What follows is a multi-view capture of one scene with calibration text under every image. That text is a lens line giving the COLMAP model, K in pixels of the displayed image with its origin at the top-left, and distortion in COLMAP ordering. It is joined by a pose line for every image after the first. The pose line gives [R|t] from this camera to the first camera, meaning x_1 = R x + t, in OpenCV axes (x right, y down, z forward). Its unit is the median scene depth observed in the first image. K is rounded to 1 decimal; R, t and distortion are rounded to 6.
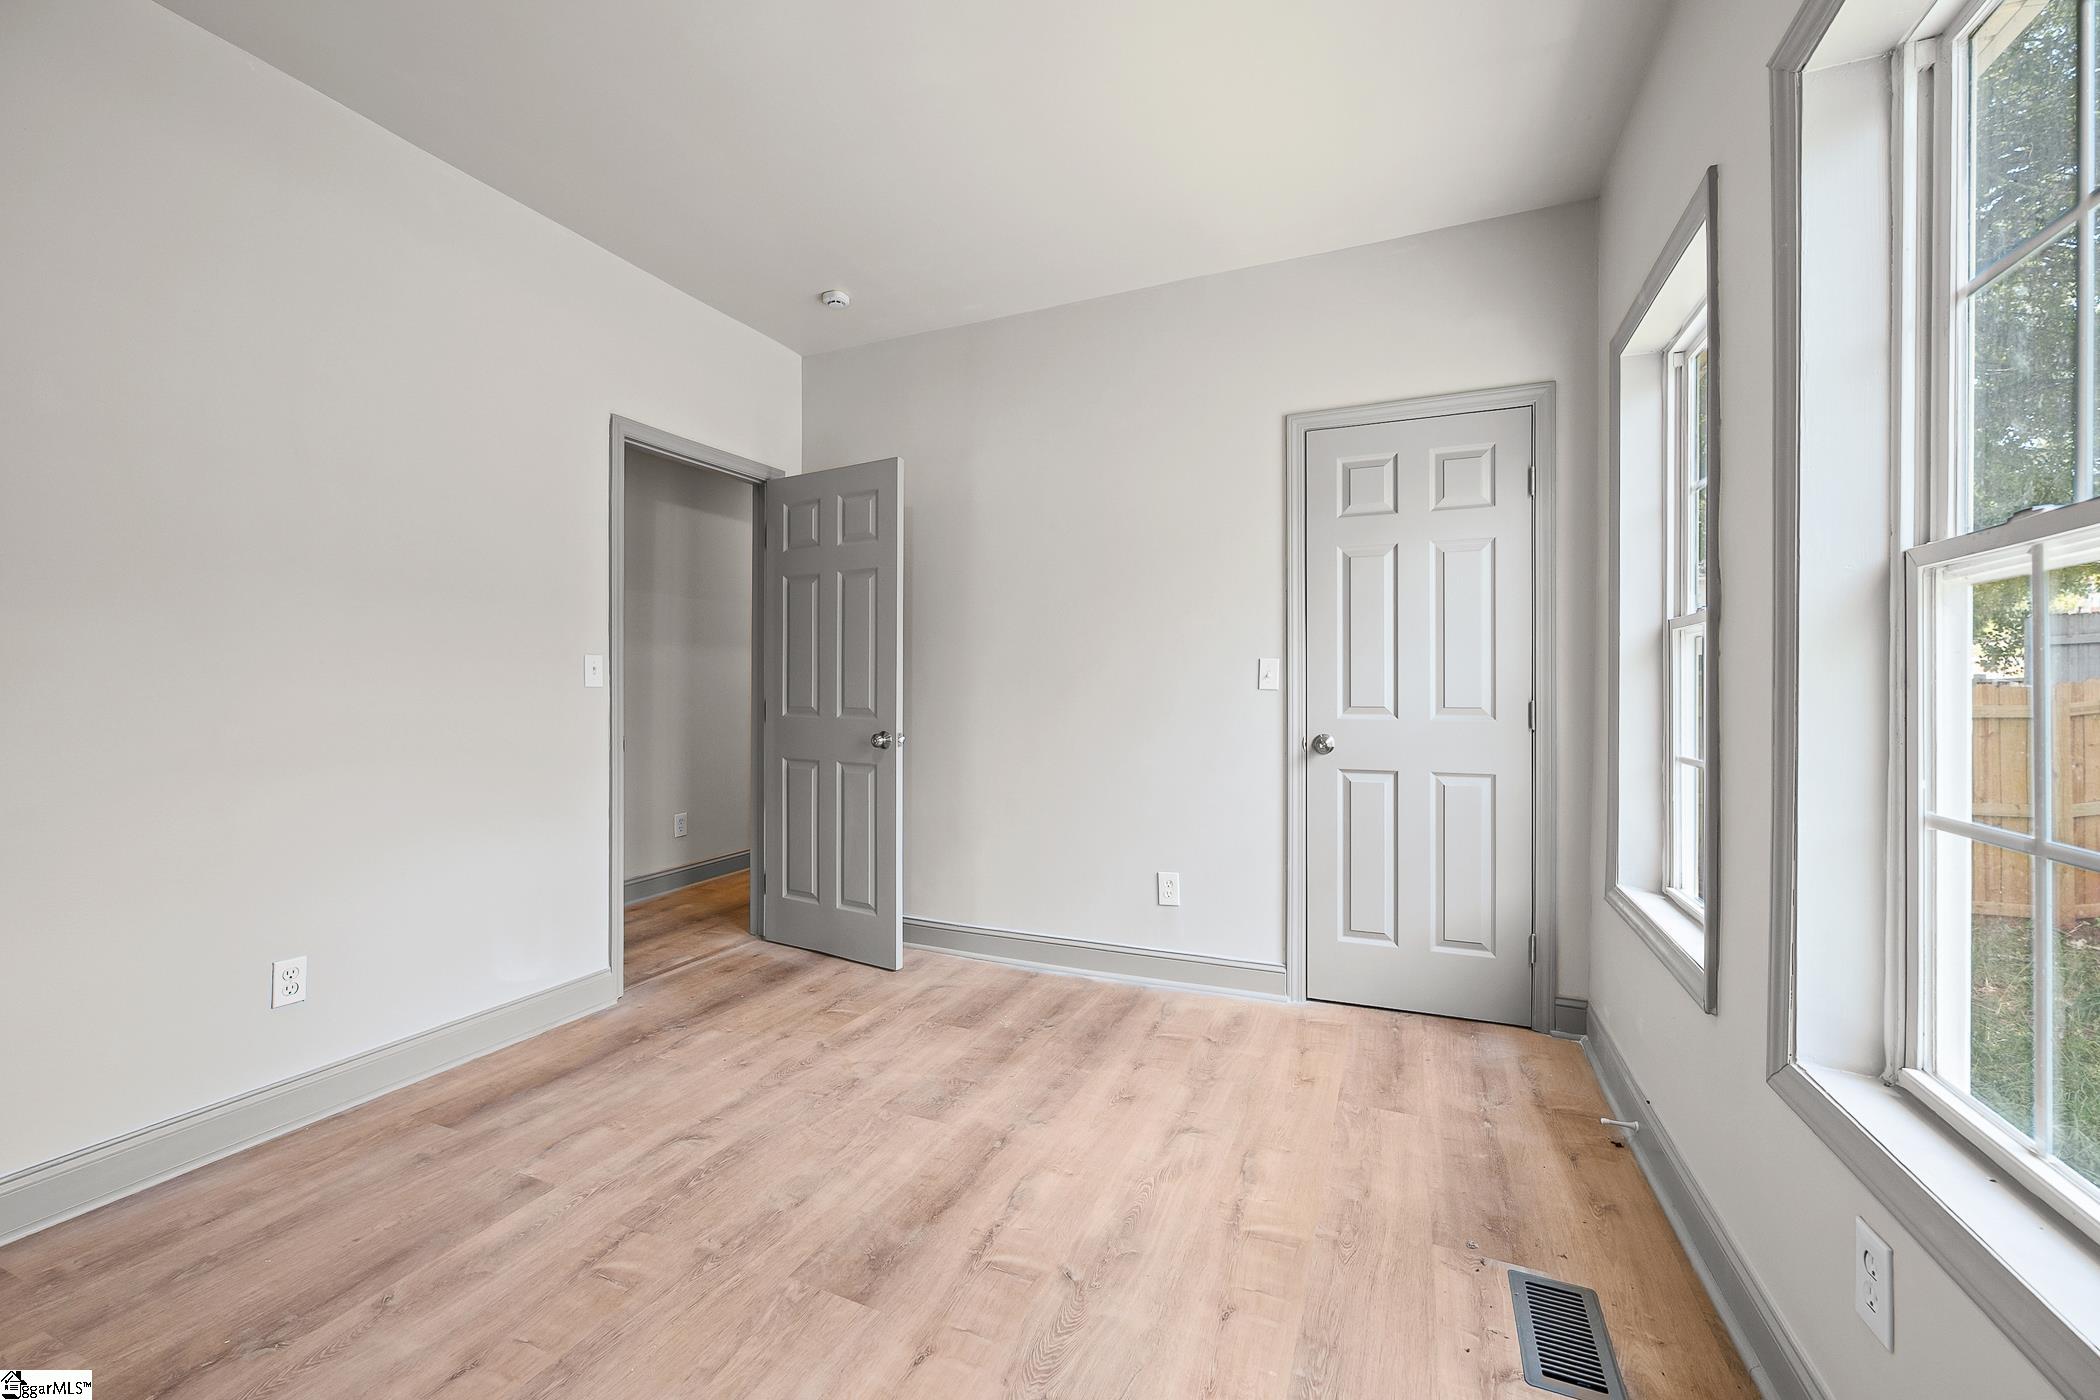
lens RADIAL K [[832.0, 0, 1048.5], [0, 832.0, 685.5], [0, 0, 1]] dist [-0.002952, 0.000523]
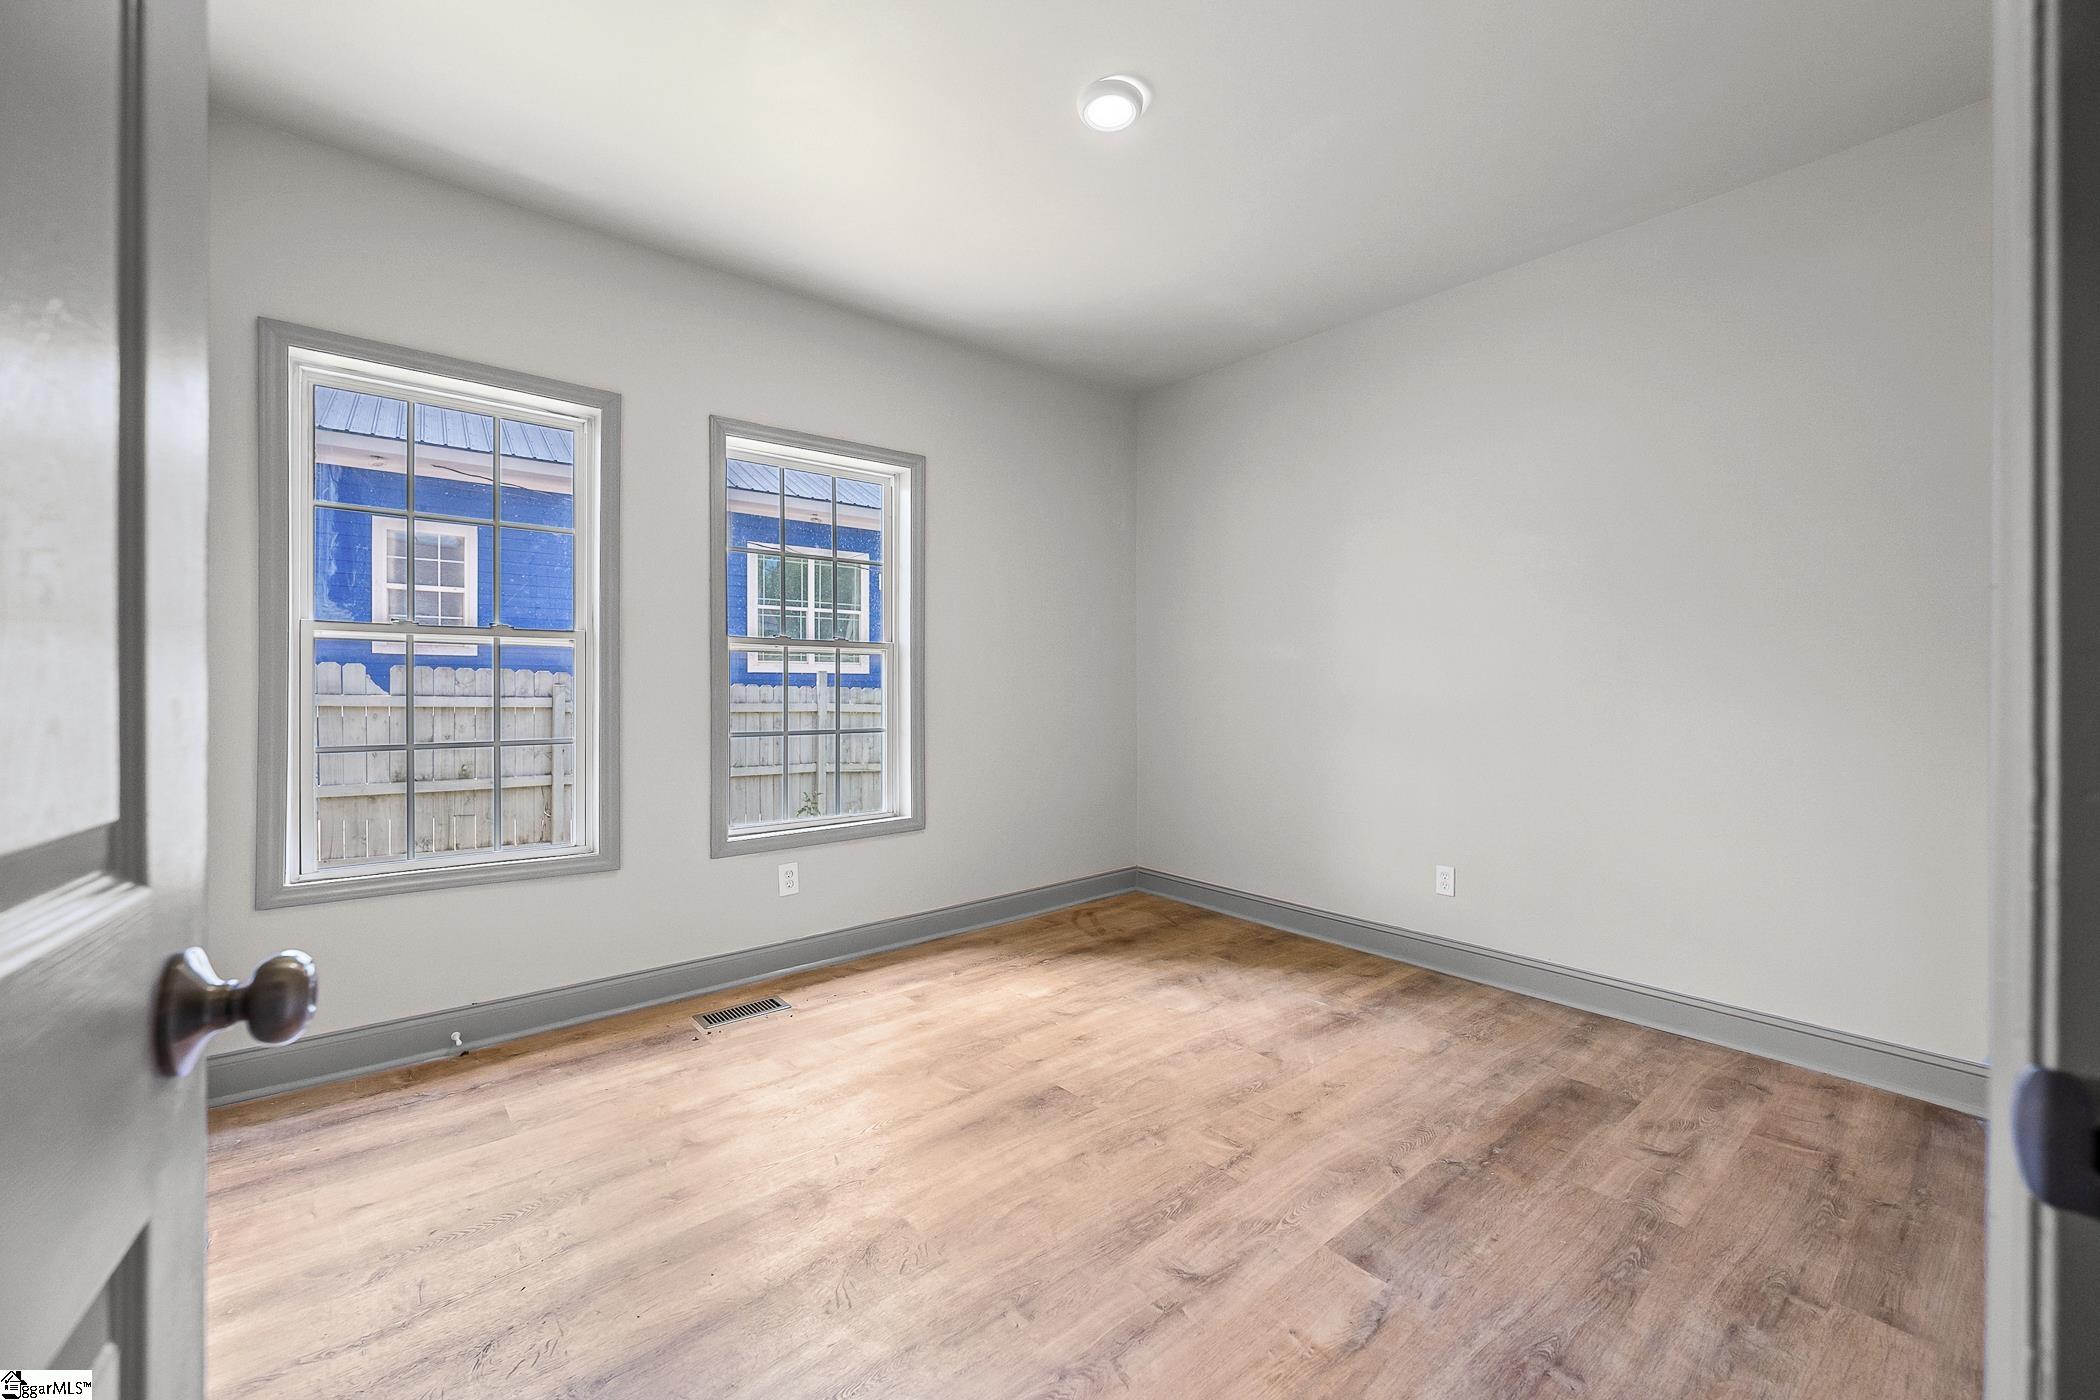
lens RADIAL K [[832.0, 0, 1047.5], [0, 832.0, 694.1], [0, 0, 1]] dist [-0.002952, 0.000523]
pose [[-0.893941, -0.003562, 0.448171, -0.514151], [-0.003814, 0.999993, 0.000339, 0.010422], [-0.448169, -0.001406, -0.893948, 1.370481]]
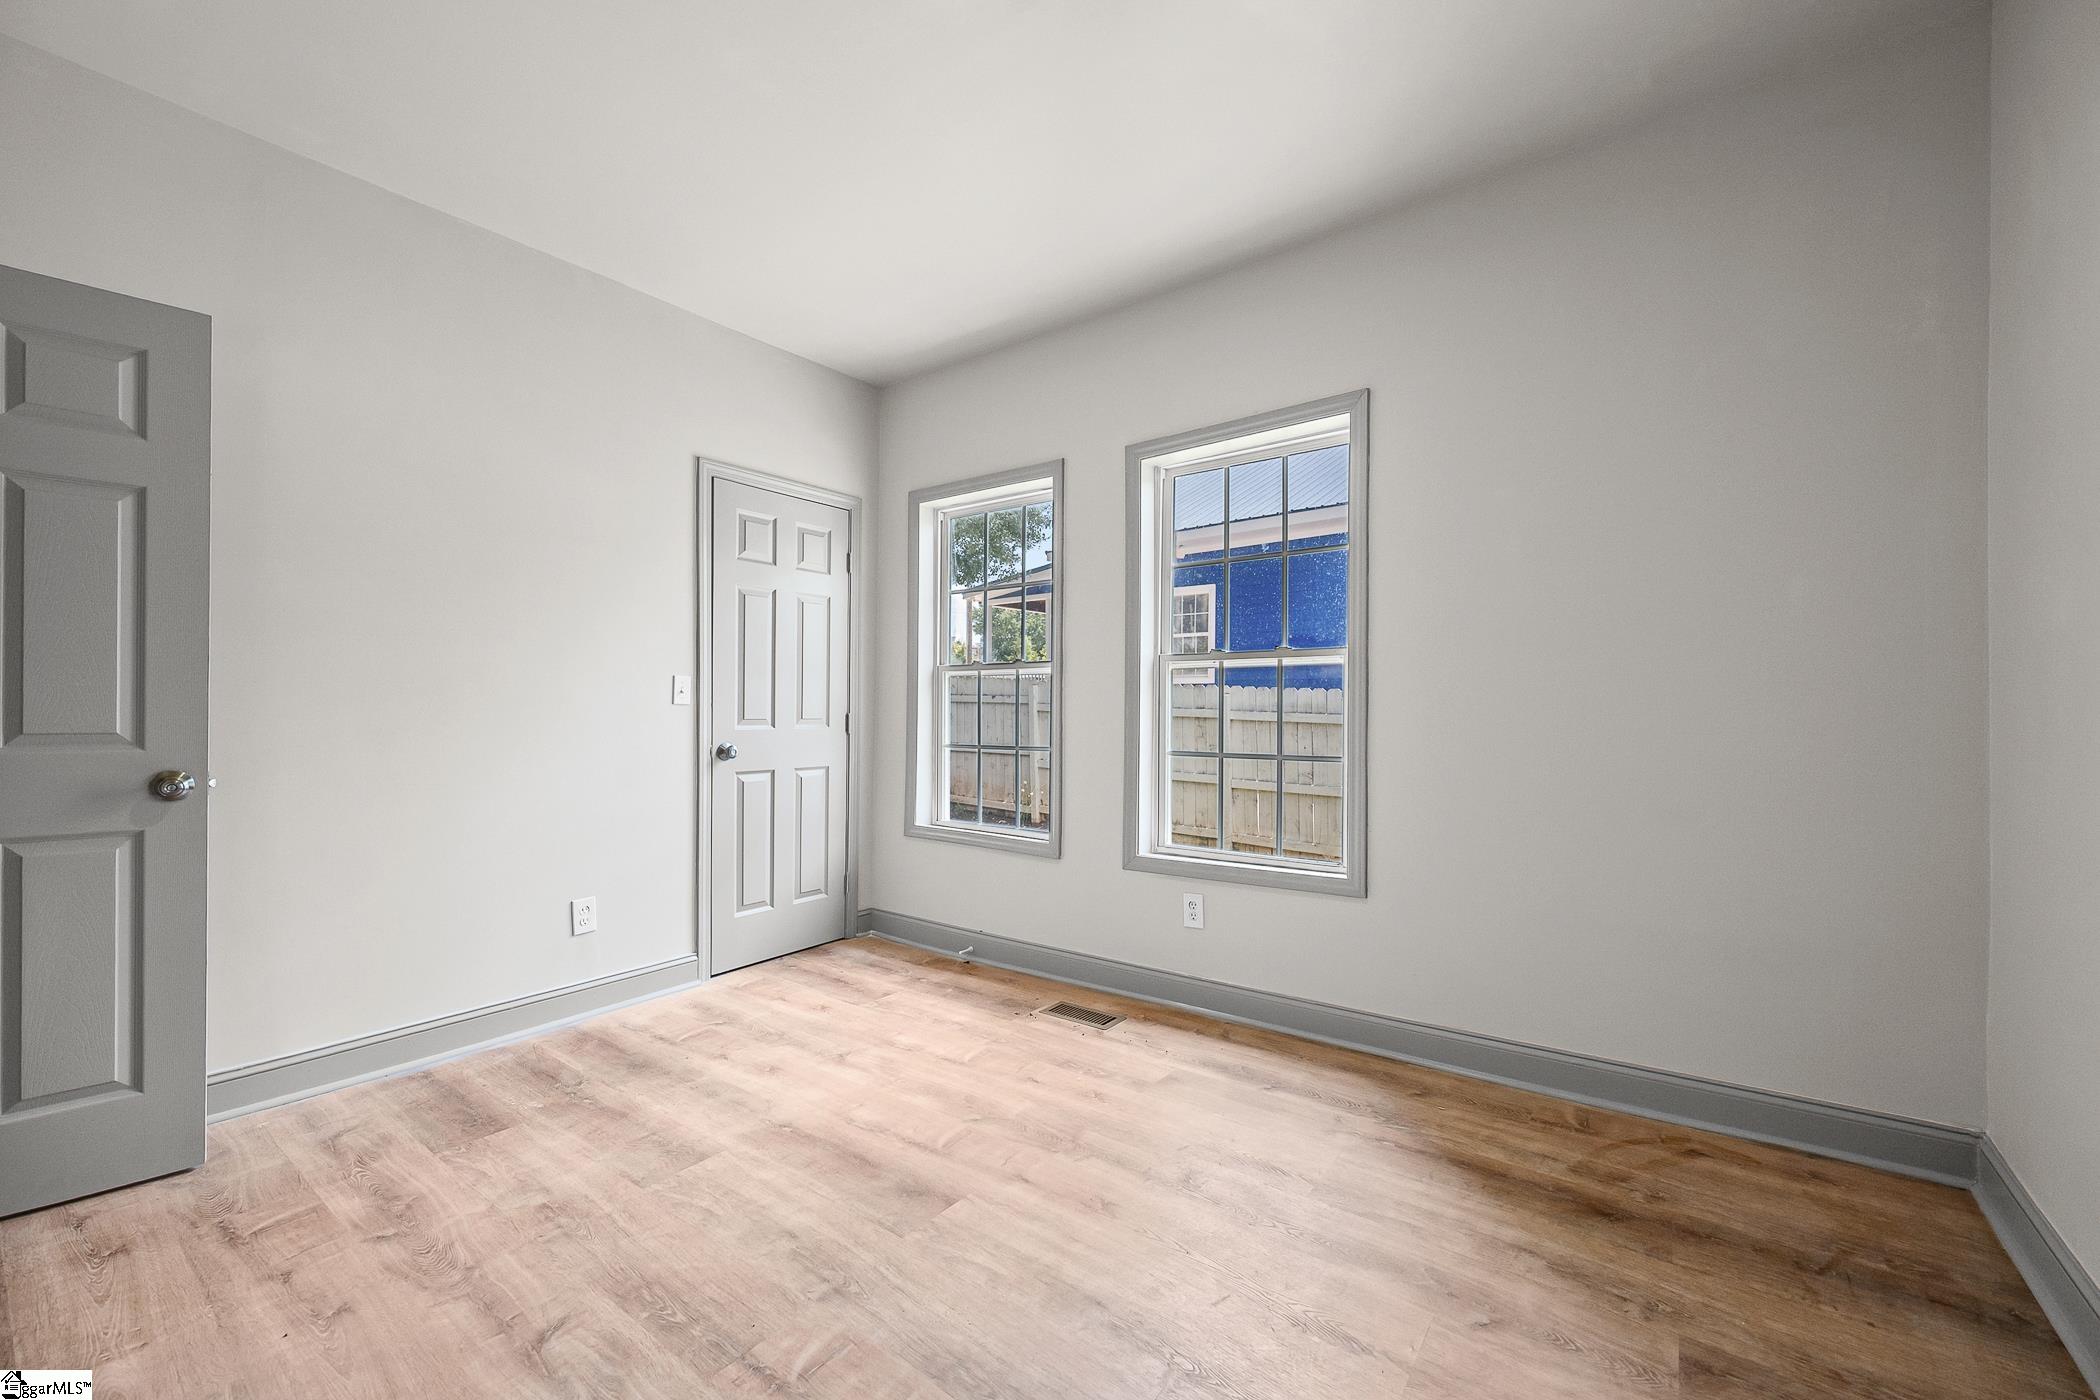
lens RADIAL K [[832.0, 0, 1040.1], [0, 832.0, 712.3], [0, 0, 1]] dist [-0.002952, 0.000523]
pose [[0.241072, -0.002206, 0.970505, -0.795773], [-0.006924, 0.999968, 0.003993, 0.008971], [-0.970483, -0.007683, 0.241049, 0.339539]]
